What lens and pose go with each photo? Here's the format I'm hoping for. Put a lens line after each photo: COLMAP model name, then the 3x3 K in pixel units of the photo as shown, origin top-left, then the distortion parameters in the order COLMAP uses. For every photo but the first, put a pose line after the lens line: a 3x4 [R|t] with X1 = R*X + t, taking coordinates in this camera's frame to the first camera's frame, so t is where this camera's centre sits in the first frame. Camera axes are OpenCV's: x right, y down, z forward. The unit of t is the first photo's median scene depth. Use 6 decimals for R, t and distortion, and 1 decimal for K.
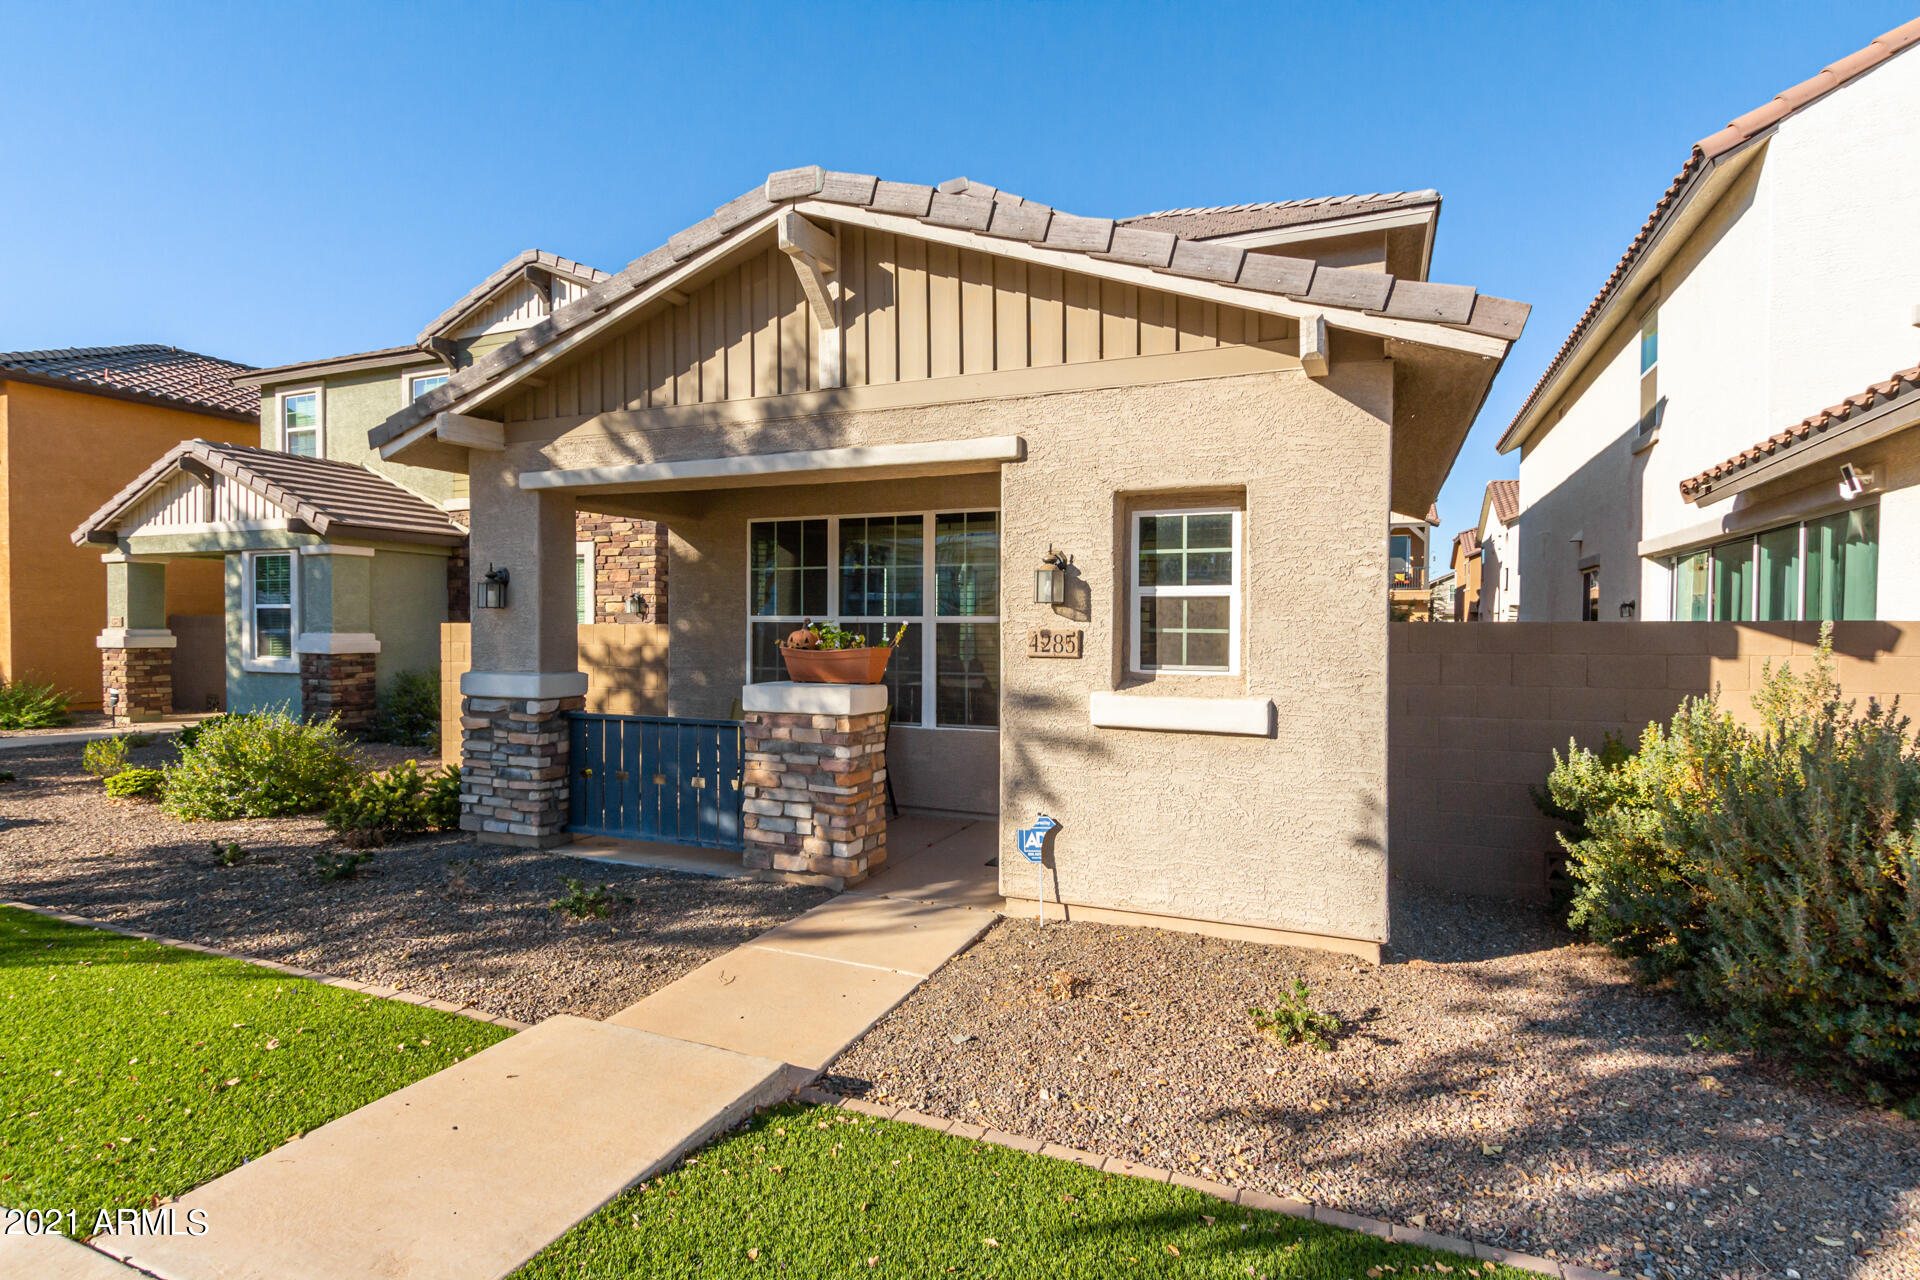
lens RADIAL K [[1011.0, 0, 951.5], [0, 1011.0, 638.5], [0, 0, 1]] dist [0.011320, -0.003882]
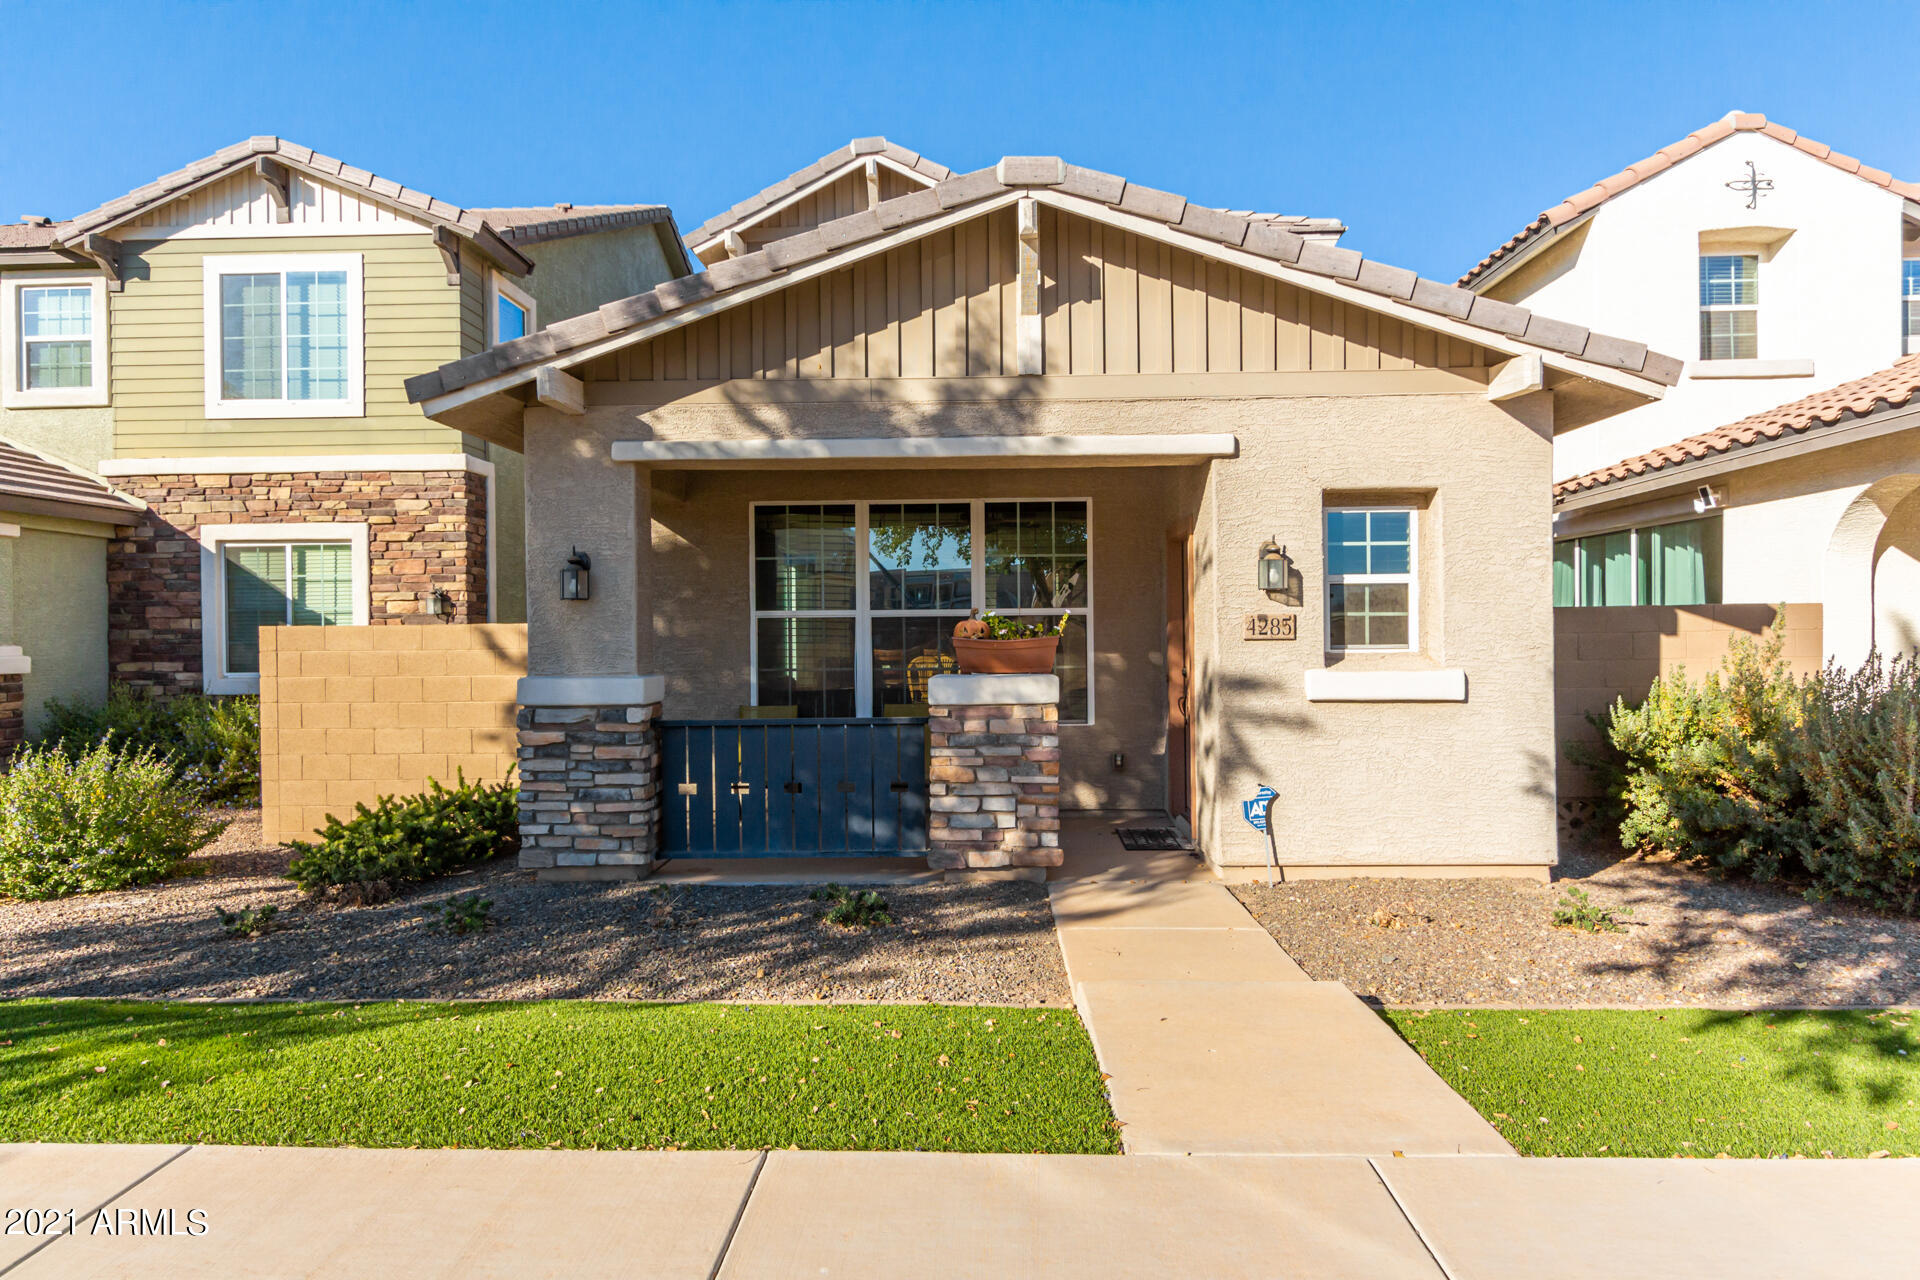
lens RADIAL K [[1207.0, 0, 964.8], [0, 1207.0, 643.0], [0, 0, 1]] dist [0.002722, -0.001121]
pose [[0.922134, -0.016785, 0.386506, -0.628729], [0.019536, 0.999804, -0.003192, 0.017798], [-0.386376, 0.010495, 0.922282, -0.062955]]
